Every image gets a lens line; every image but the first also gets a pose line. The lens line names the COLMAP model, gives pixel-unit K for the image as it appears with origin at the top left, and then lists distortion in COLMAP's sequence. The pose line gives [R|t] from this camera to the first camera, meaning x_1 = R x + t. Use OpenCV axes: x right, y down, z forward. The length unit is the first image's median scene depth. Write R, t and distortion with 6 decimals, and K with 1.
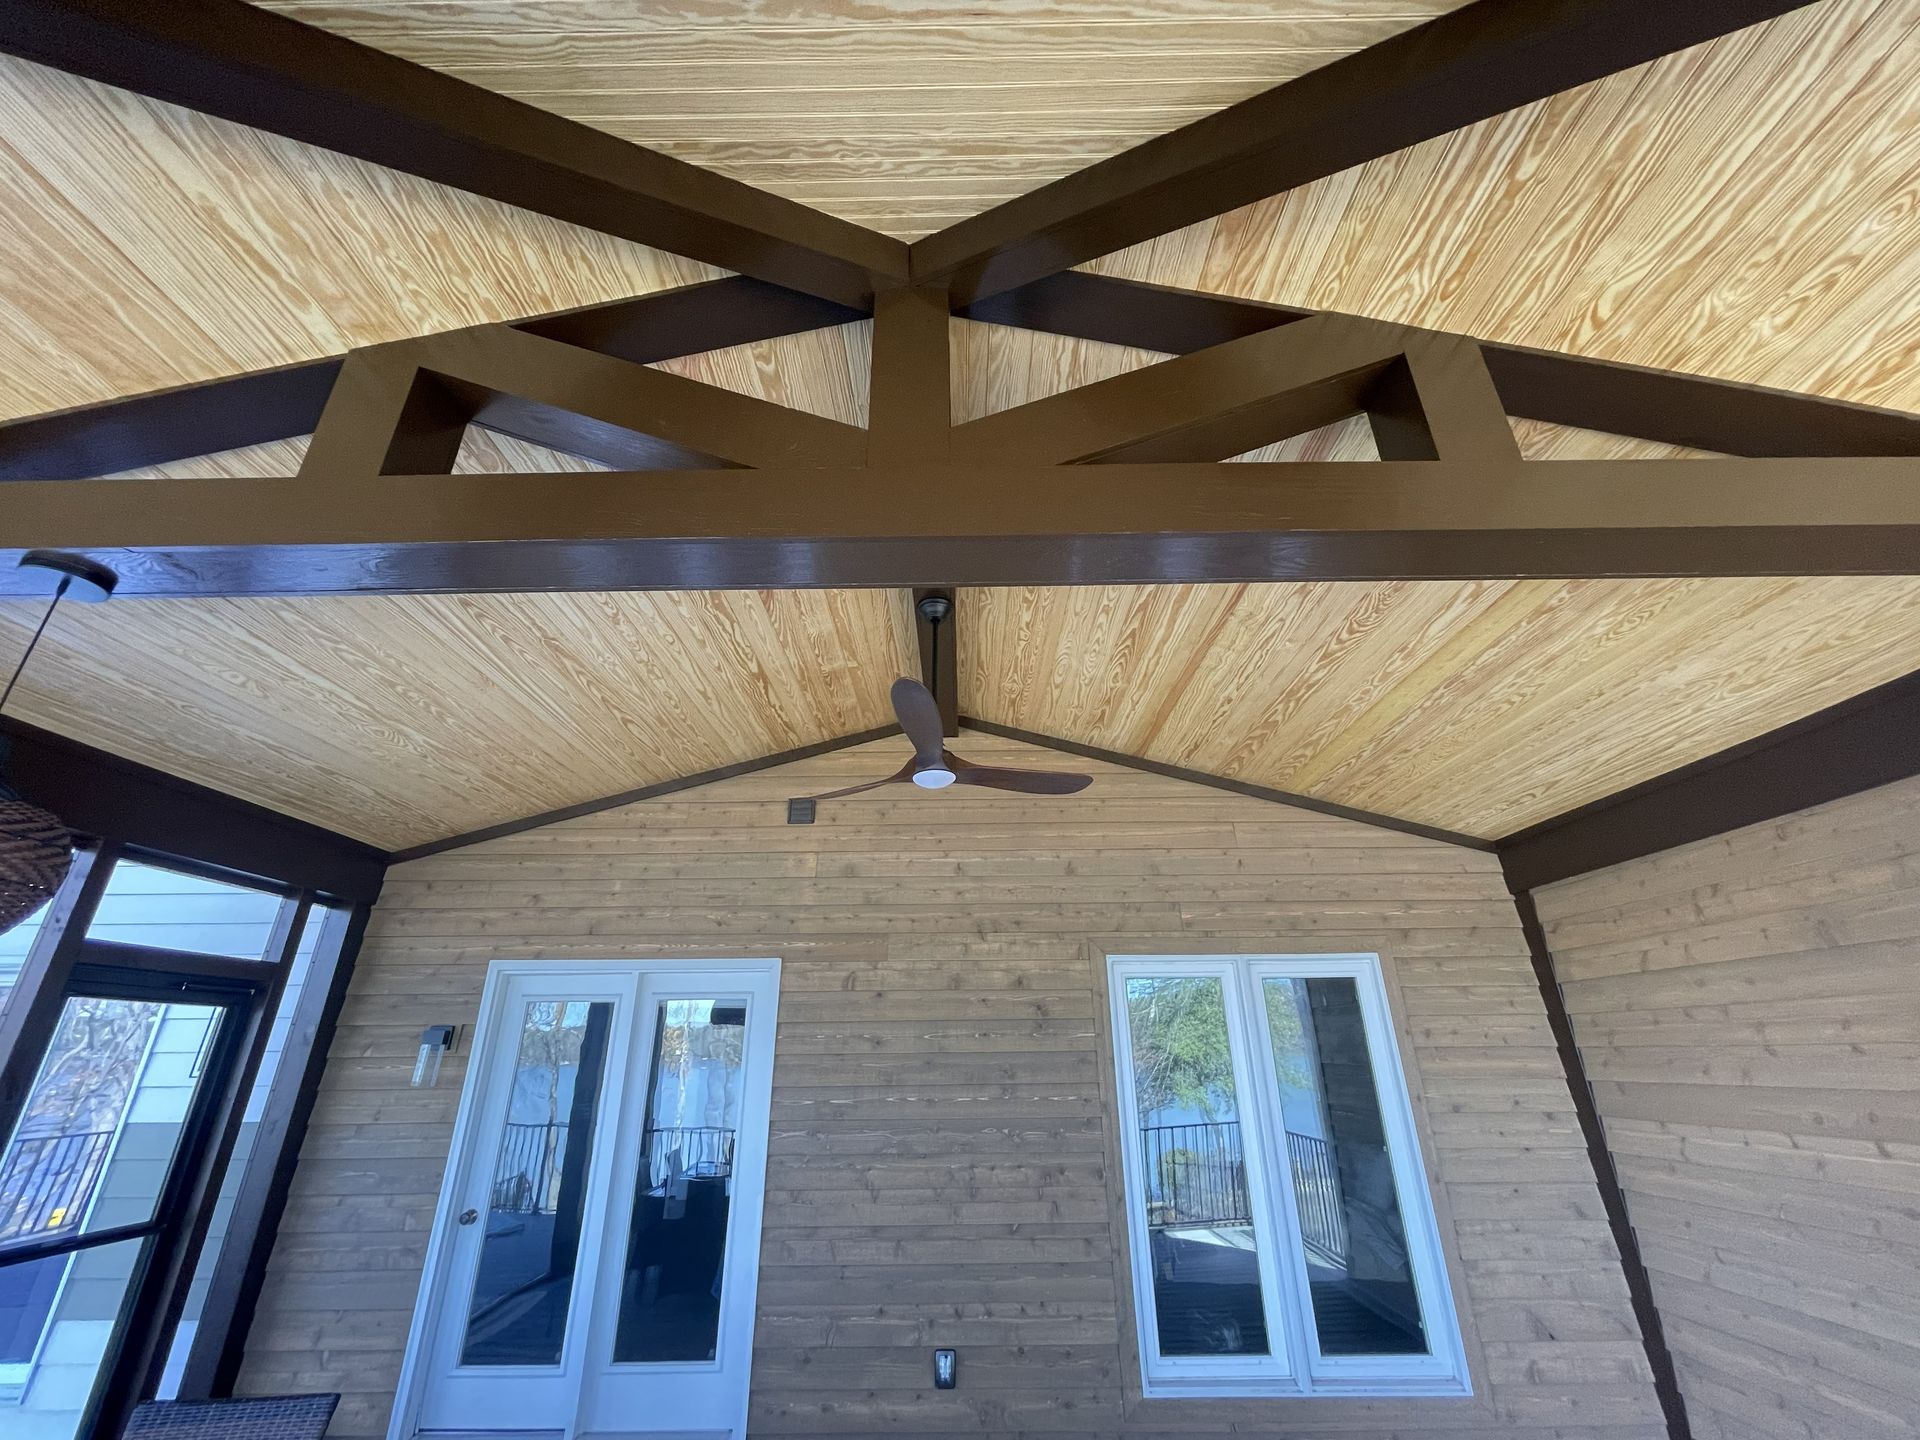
lens RADIAL K [[771.1, 0, 956.1], [0, 771.1, 717.3], [0, 0, 1]] dist [-0.005147, 0.001114]
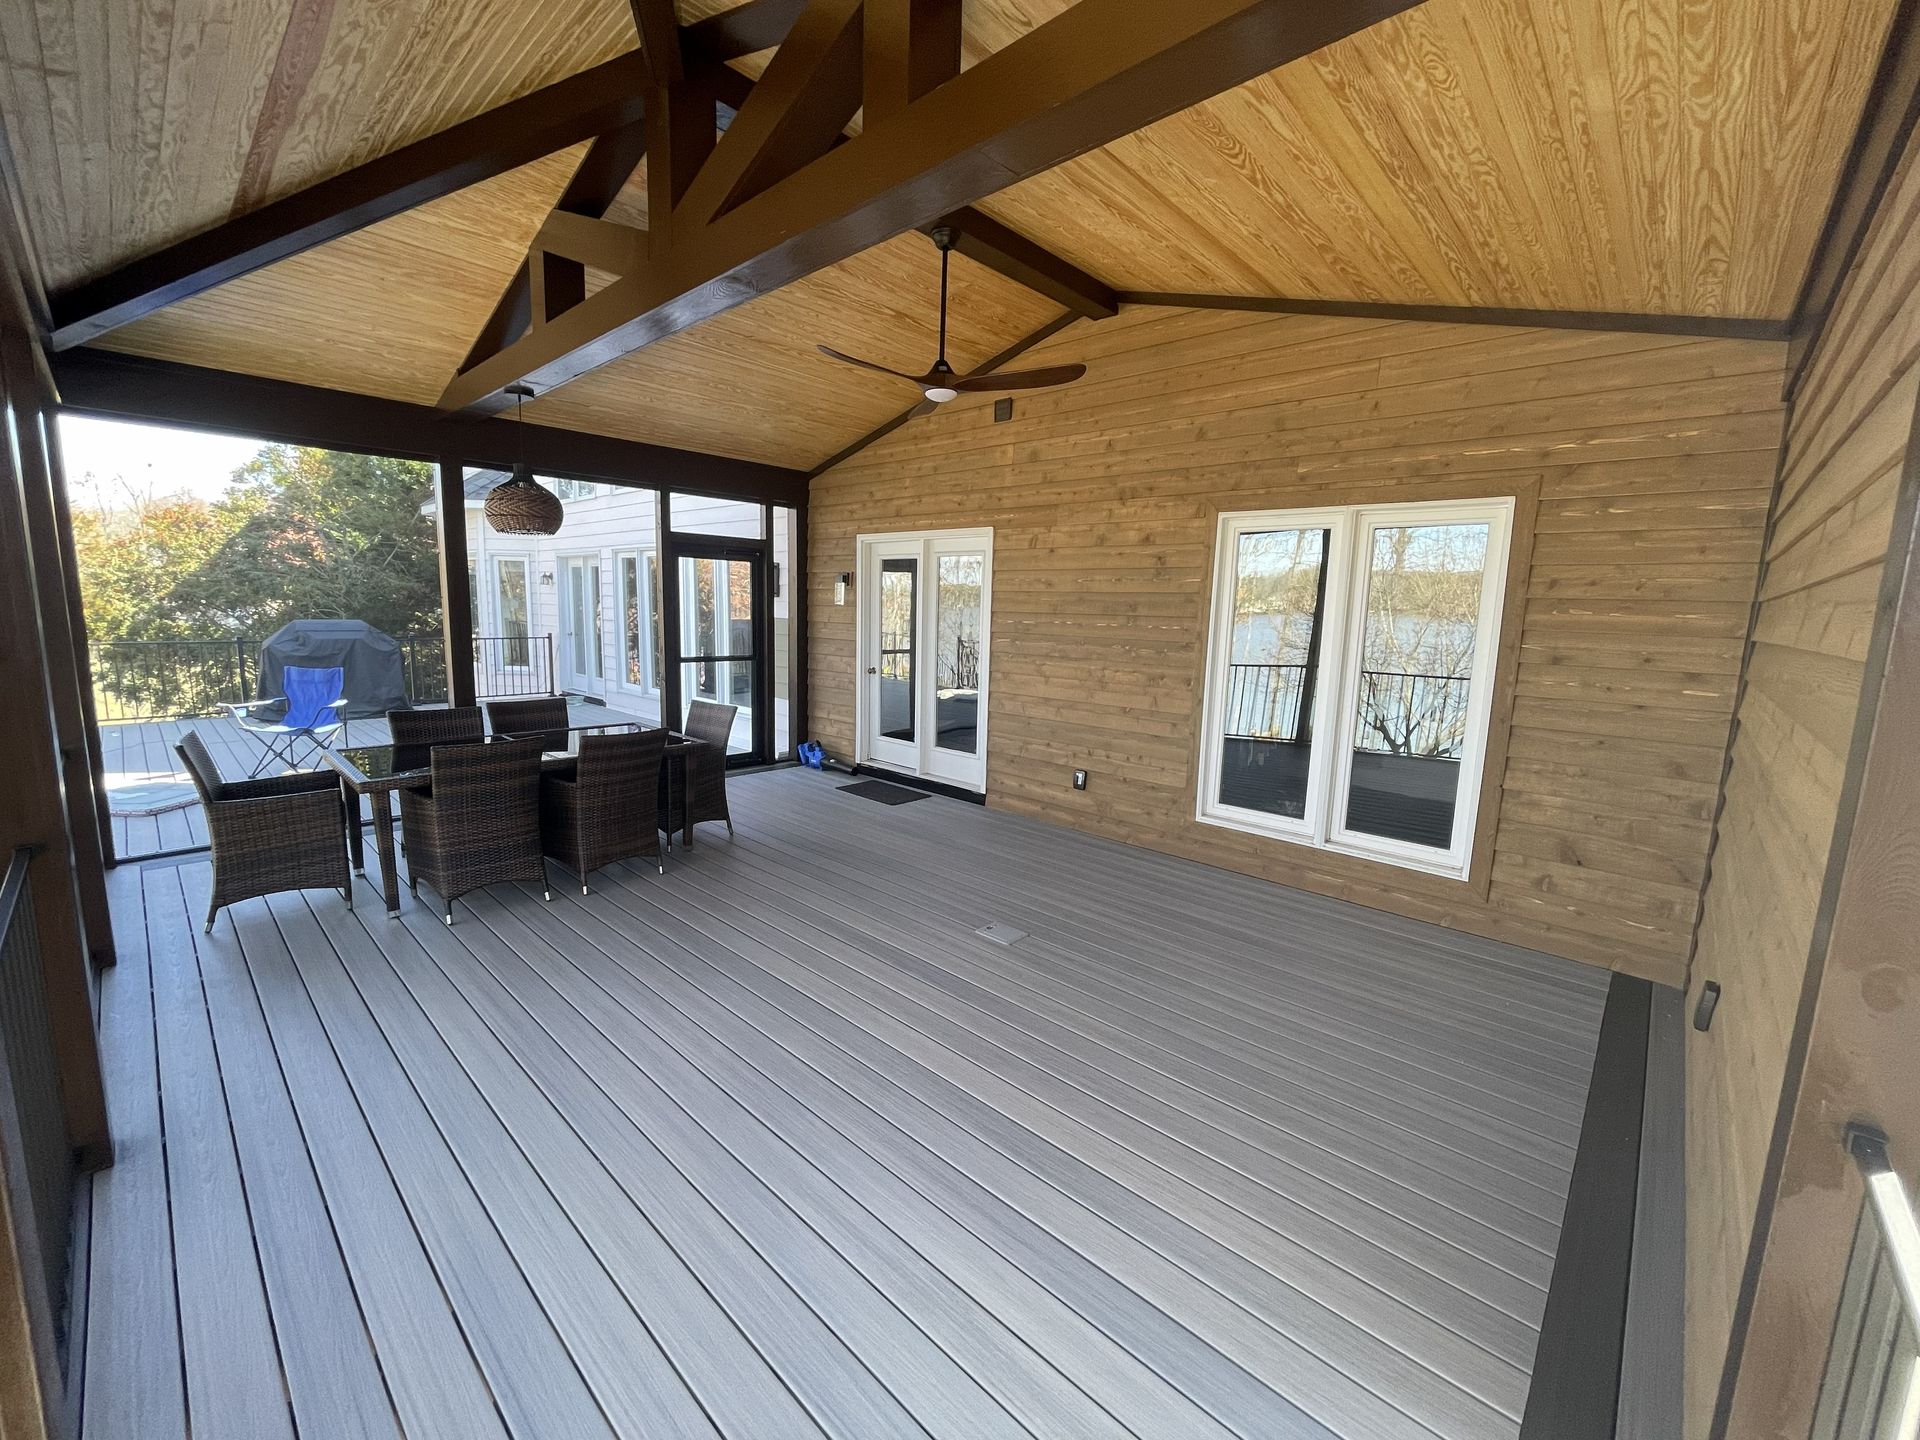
lens RADIAL K [[771.1, 0, 956.2], [0, 771.1, 714.3], [0, 0, 1]] dist [-0.005147, 0.001114]
pose [[0.736492, 0.125185, -0.664762, 0.713989], [0.238917, 0.871250, 0.428767, -0.002853], [0.632850, -0.474607, 0.611760, -0.050596]]
